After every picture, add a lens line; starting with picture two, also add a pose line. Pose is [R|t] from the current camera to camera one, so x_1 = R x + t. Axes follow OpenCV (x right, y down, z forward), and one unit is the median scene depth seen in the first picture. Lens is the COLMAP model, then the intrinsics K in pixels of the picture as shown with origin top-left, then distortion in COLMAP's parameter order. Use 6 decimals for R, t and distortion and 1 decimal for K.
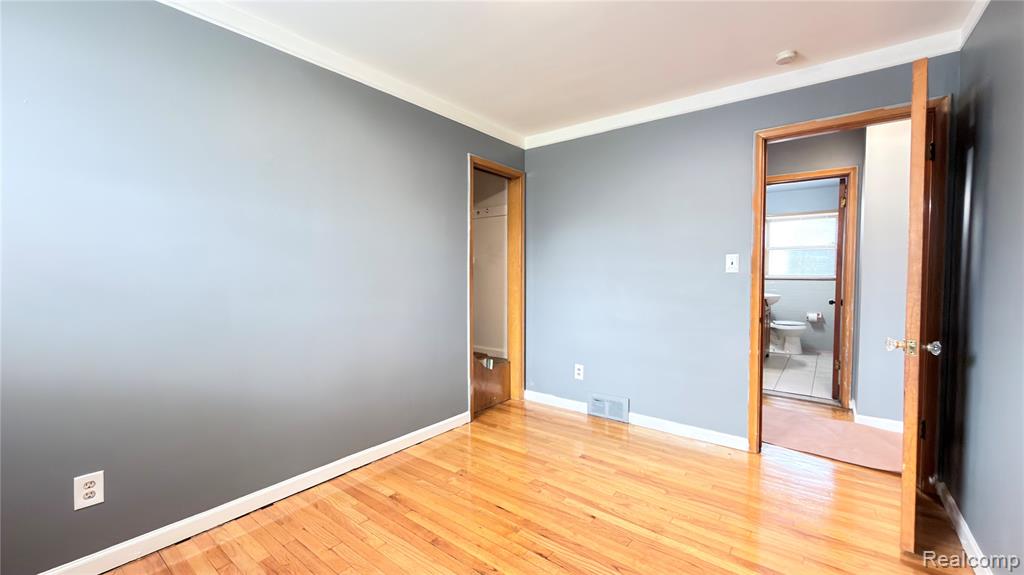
lens RADIAL K [[407.5, 0, 511.0], [0, 407.5, 293.4], [0, 0, 1]] dist [-0.004215, 0.000438]
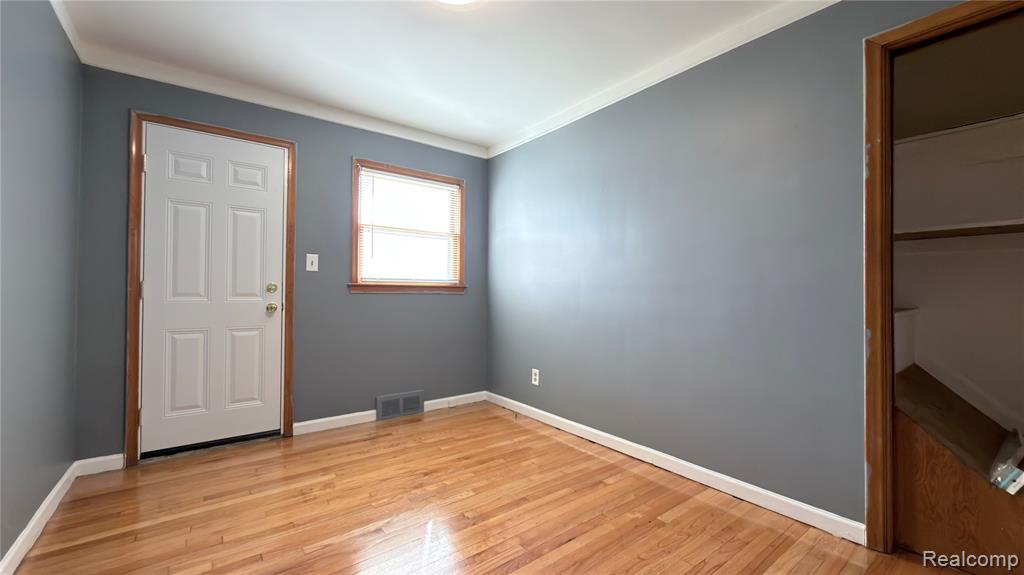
lens RADIAL K [[407.5, 0, 509.0], [0, 407.5, 287.5], [0, 0, 1]] dist [-0.004215, 0.000438]
pose [[-0.245619, -0.004300, -0.969357, 0.744502], [-0.056183, 0.998372, 0.009807, 0.004013], [0.967737, 0.056870, -0.245461, 0.958312]]
